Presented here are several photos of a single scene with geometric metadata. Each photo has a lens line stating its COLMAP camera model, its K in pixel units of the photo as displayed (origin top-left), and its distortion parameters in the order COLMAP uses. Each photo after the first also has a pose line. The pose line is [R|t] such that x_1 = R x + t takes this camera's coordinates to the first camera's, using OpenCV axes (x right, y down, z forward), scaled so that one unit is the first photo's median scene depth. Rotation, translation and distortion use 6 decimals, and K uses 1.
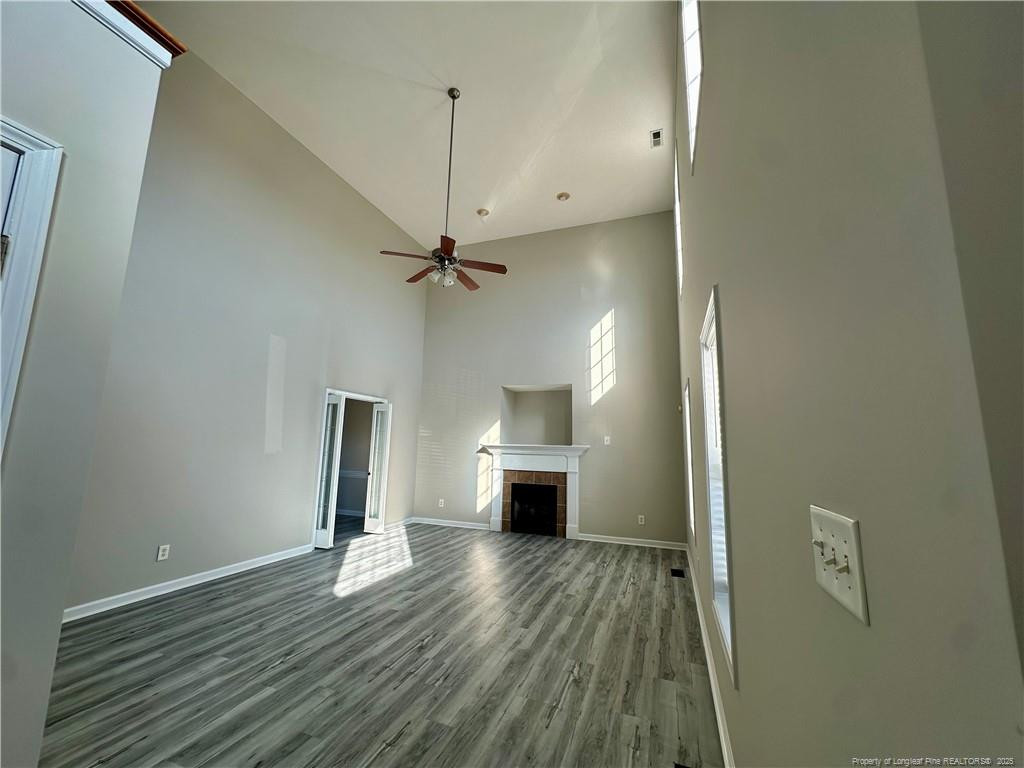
lens RADIAL K [[407.0, 0, 511.5], [0, 407.0, 383.2], [0, 0, 1]] dist [-0.005962, 0.001448]
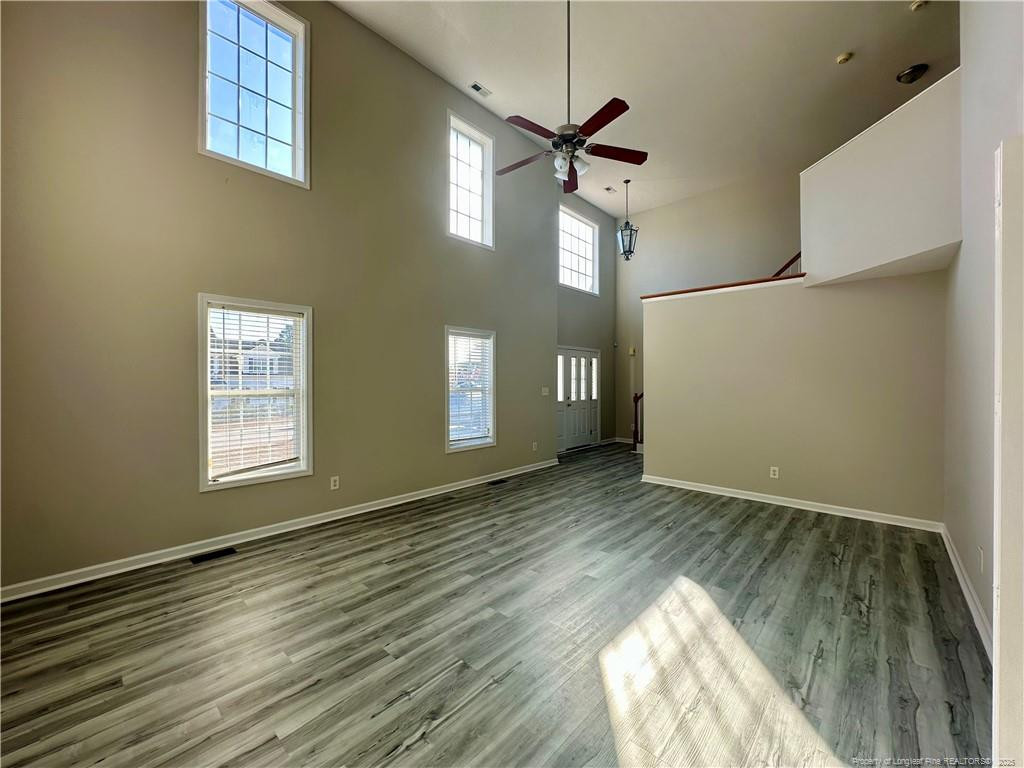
lens RADIAL K [[407.0, 0, 508.6], [0, 407.0, 380.8], [0, 0, 1]] dist [-0.005962, 0.001448]
pose [[-0.925390, -0.021028, 0.378434, -0.350868], [-0.079356, 0.987079, -0.139204, 0.247939], [-0.370617, -0.158849, -0.915101, 1.639500]]
